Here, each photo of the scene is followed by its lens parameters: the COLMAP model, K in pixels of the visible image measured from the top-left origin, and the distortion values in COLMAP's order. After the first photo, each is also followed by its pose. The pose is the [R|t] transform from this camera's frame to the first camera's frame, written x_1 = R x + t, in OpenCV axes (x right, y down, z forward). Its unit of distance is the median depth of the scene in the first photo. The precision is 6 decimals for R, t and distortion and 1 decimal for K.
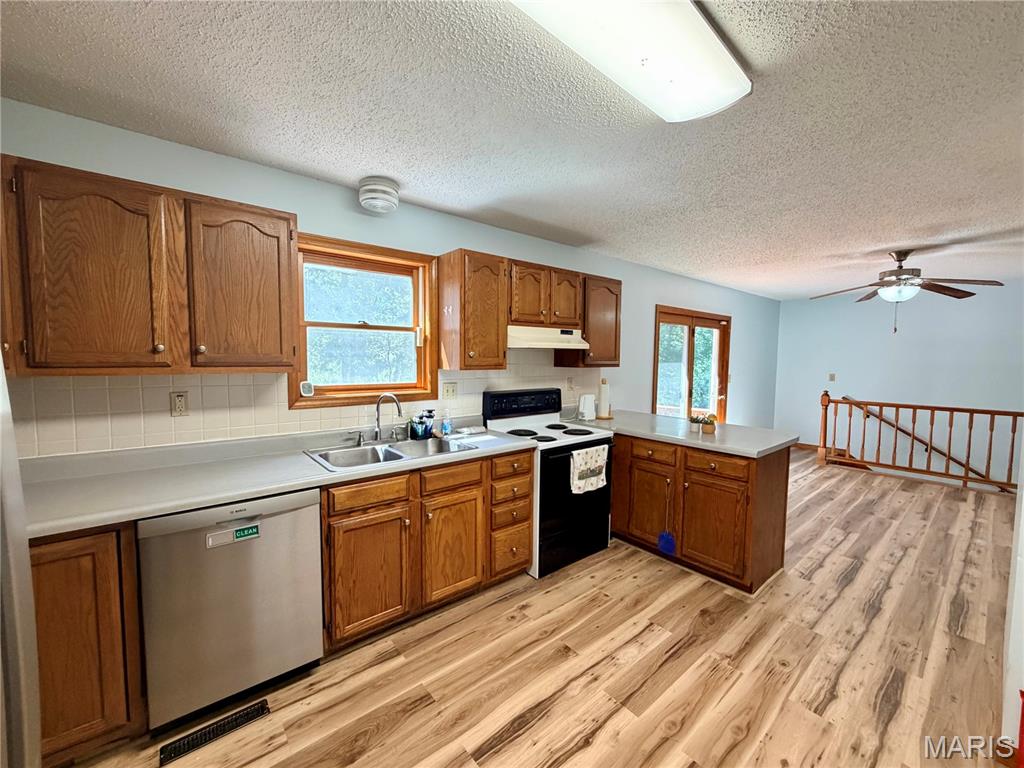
lens RADIAL K [[409.3, 0, 508.9], [0, 409.3, 383.6], [0, 0, 1]] dist [-0.000529, 0.000140]
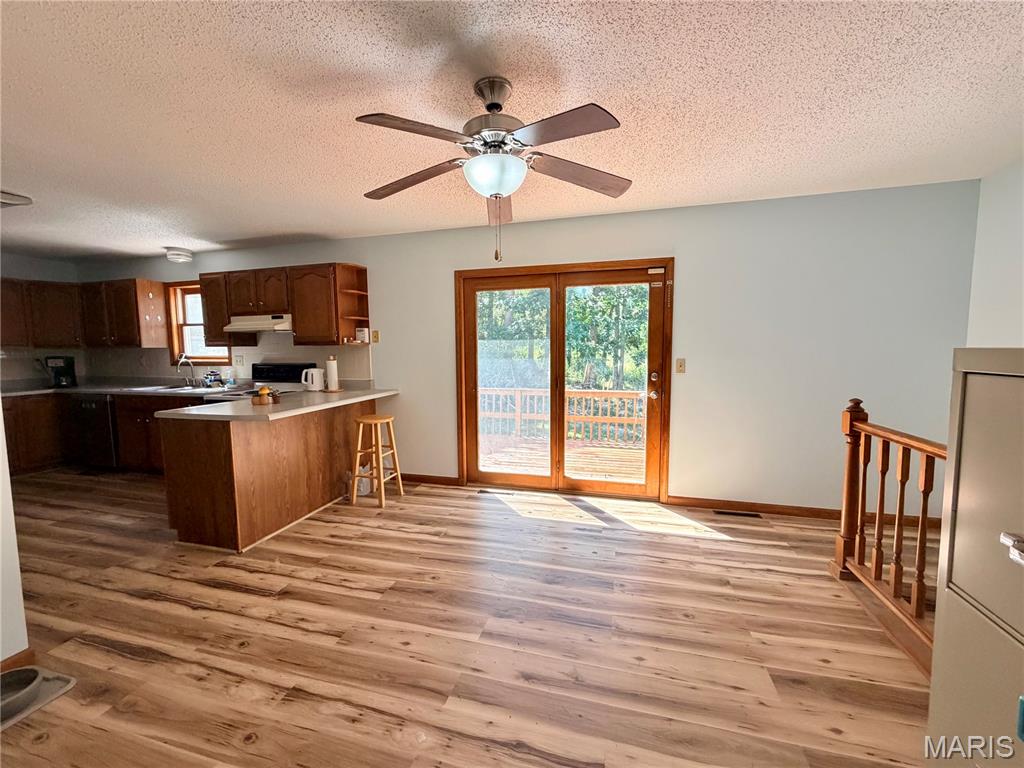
lens RADIAL K [[407.8, 0, 512.0], [0, 407.8, 384.0], [0, 0, 1]] dist [-0.001081, 0.000082]
pose [[0.577584, 0.058376, -0.814241, 1.778187], [-0.038510, 0.998278, 0.044254, -0.004192], [0.815422, 0.005796, 0.578838, 0.964053]]
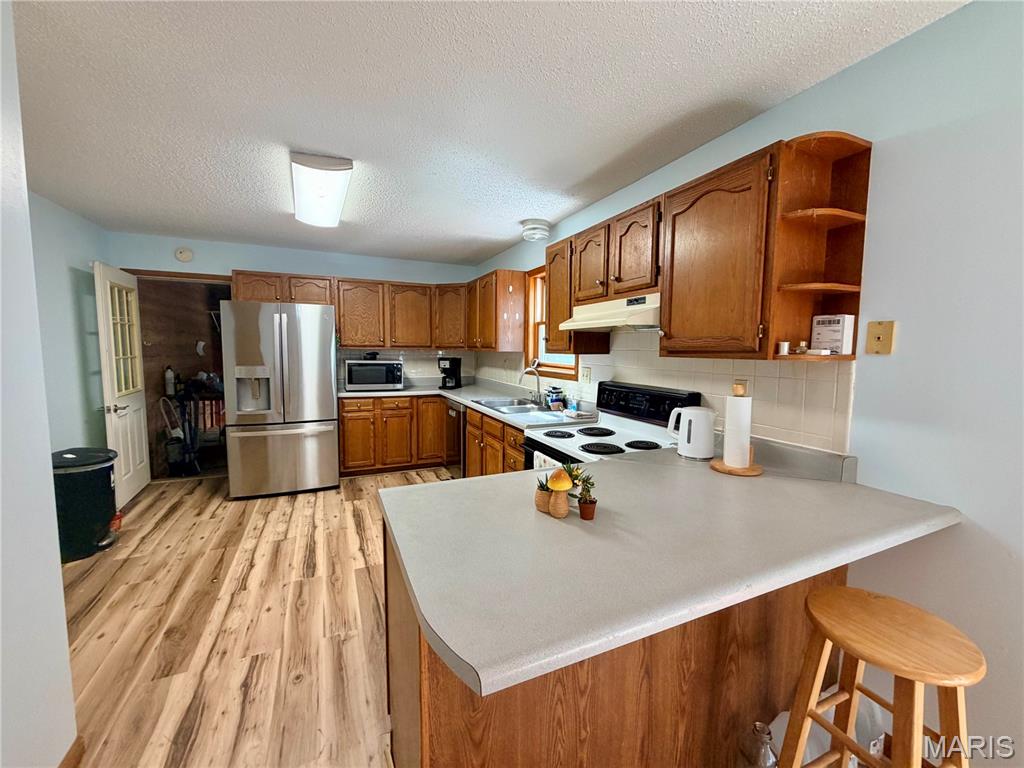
lens RADIAL K [[407.8, 0, 512.0], [0, 407.8, 384.0], [0, 0, 1]] dist [-0.001081, 0.000082]
pose [[-0.260042, 0.074725, -0.962702, 0.927953], [-0.074690, 0.992457, 0.097209, -0.047948], [0.962704, 0.097183, -0.252500, 1.101063]]
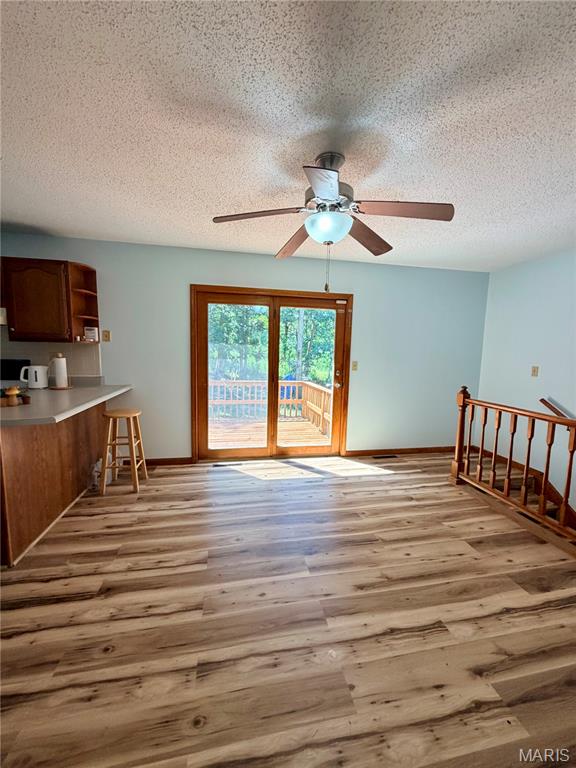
lens RADIAL K [[305.9, 0, 287.7], [0, 305.9, 381.4], [0, 0, 1]] dist [-0.001081, 0.000082]
pose [[0.881414, 0.064599, -0.467906, 1.475385], [-0.047105, 0.997687, 0.049006, -0.006605], [0.469990, -0.021153, 0.882418, 0.706523]]
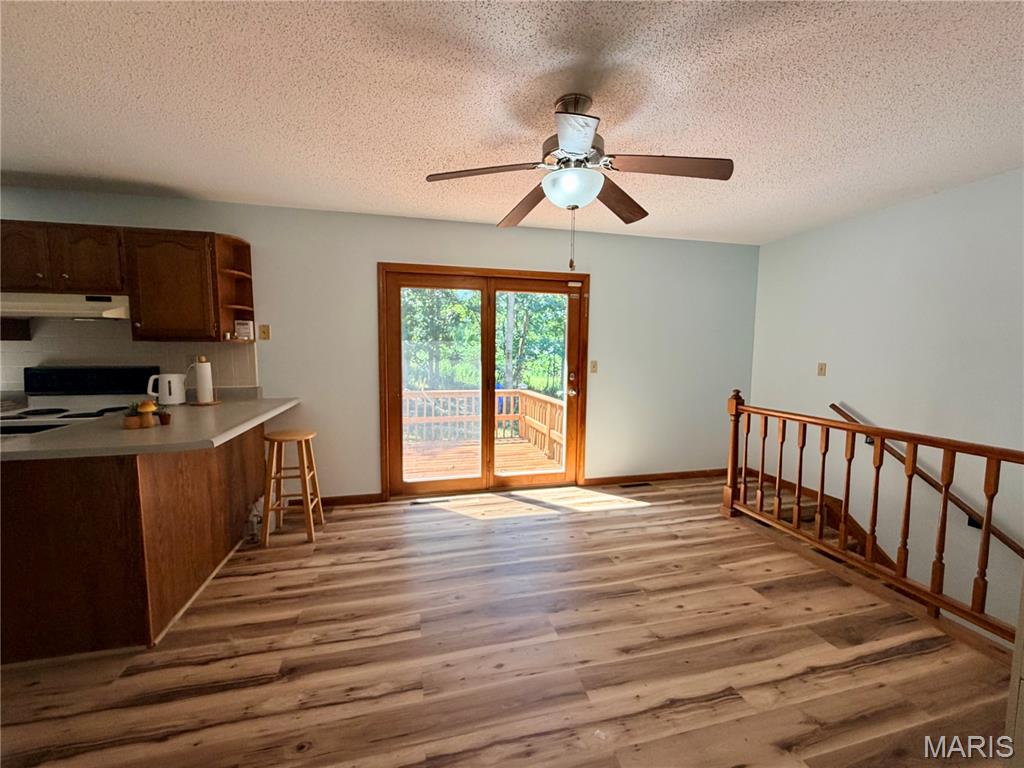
lens RADIAL K [[409.3, 0, 508.9], [0, 409.3, 383.6], [0, 0, 1]] dist [-0.000529, 0.000140]
pose [[0.902591, 0.036489, -0.428951, 1.436740], [-0.028075, 0.999269, 0.025929, 0.005553], [0.429584, -0.011360, 0.902956, 0.663140]]
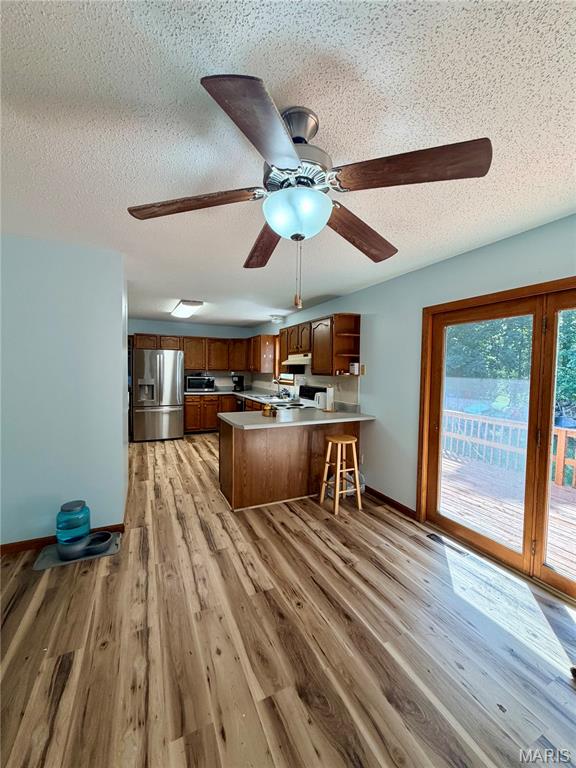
lens RADIAL K [[307.0, 0, 290.1], [0, 307.0, 382.1], [0, 0, 1]] dist [-0.000529, 0.000140]
pose [[-0.240376, 0.028911, -0.970249, 1.667901], [-0.079143, 0.995645, 0.049275, -0.077245], [0.967448, 0.088632, -0.237041, 1.416516]]
